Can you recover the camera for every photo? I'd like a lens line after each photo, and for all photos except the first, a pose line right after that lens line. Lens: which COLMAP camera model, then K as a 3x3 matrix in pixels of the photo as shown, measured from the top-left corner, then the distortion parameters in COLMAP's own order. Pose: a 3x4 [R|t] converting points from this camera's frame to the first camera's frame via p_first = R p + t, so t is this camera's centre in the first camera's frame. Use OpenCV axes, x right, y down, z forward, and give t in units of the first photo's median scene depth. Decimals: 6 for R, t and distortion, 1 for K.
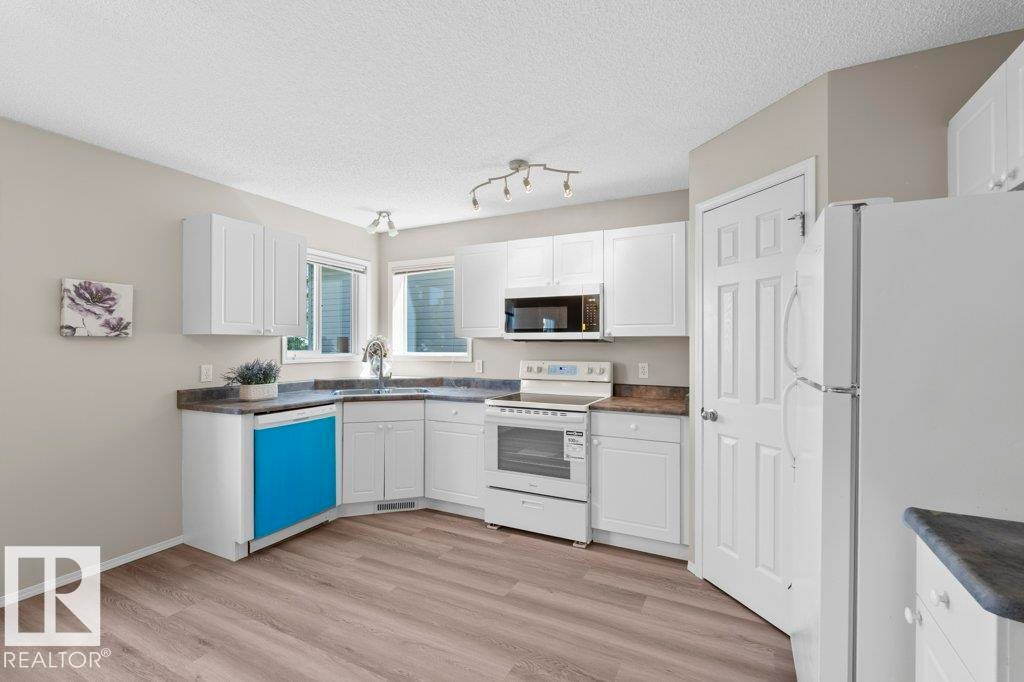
lens RADIAL K [[456.8, 0, 506.5], [0, 456.8, 339.1], [0, 0, 1]] dist [-0.004321, -0.000036]
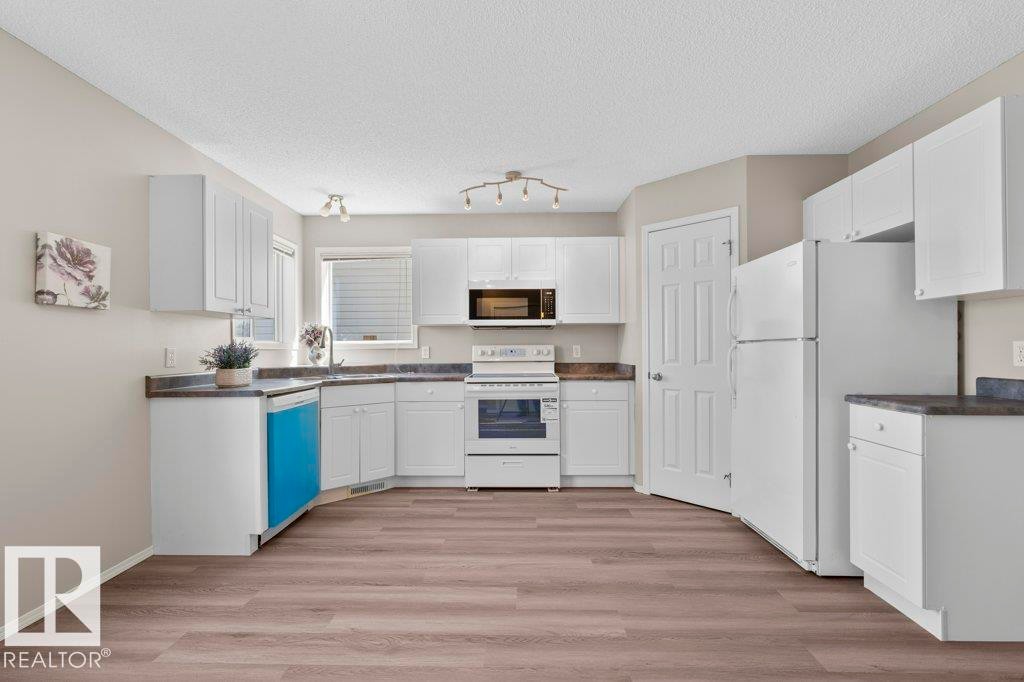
lens RADIAL K [[456.8, 0, 508.4], [0, 456.8, 343.3], [0, 0, 1]] dist [-0.004321, -0.000036]
pose [[0.899643, -0.001218, 0.436624, -0.527095], [0.000668, 0.999999, 0.001412, 0.055178], [-0.436625, -0.000978, 0.899643, -0.064236]]
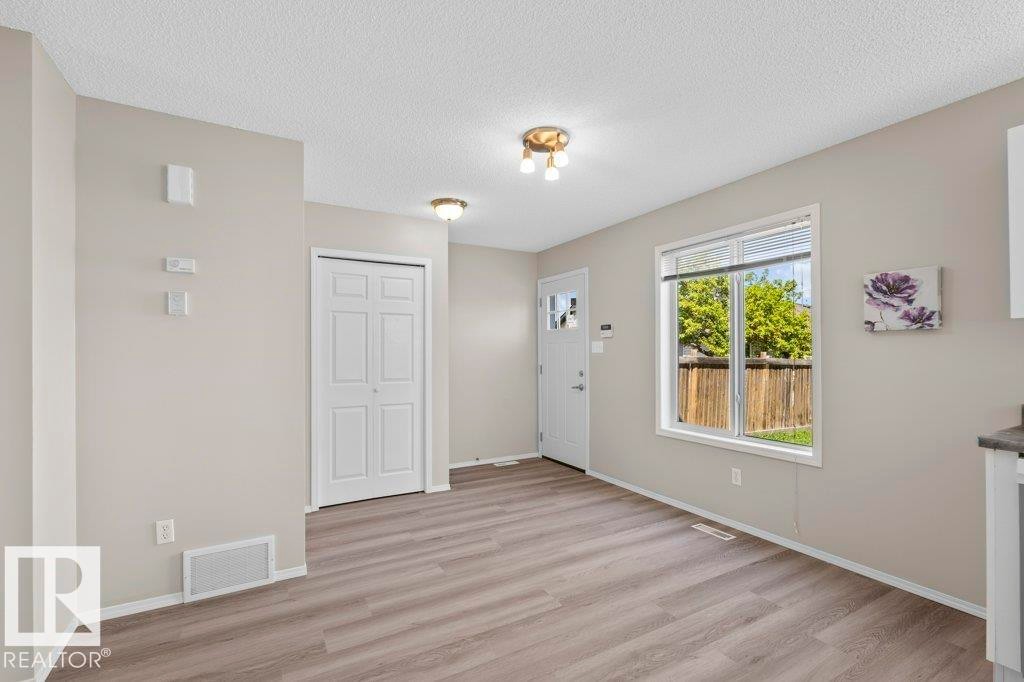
lens RADIAL K [[456.8, 0, 517.7], [0, 456.8, 348.0], [0, 0, 1]] dist [-0.004321, -0.000036]
pose [[-0.538979, -0.008636, -0.842275, 0.271743], [0.013399, 0.999733, -0.018824, 0.034956], [0.842213, -0.021431, -0.538720, 0.798378]]
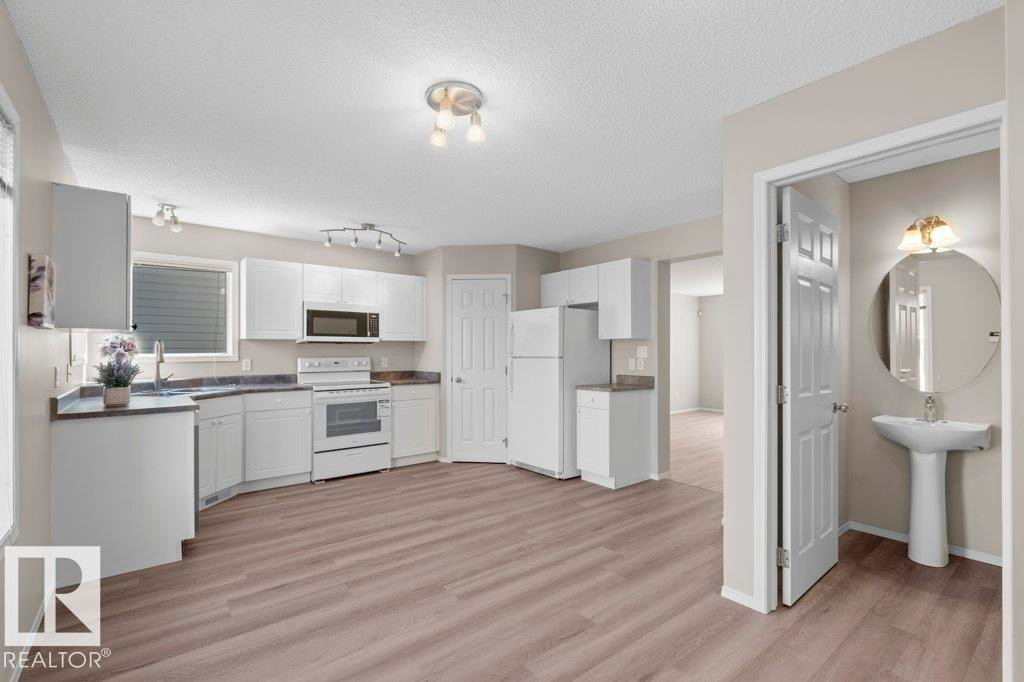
lens RADIAL K [[456.8, 0, 506.0], [0, 456.8, 345.3], [0, 0, 1]] dist [-0.004321, -0.000036]
pose [[0.419470, 0.010887, 0.907704, -1.204362], [-0.010260, 0.999921, -0.007252, 0.020366], [-0.907711, -0.006271, 0.419549, -0.054662]]
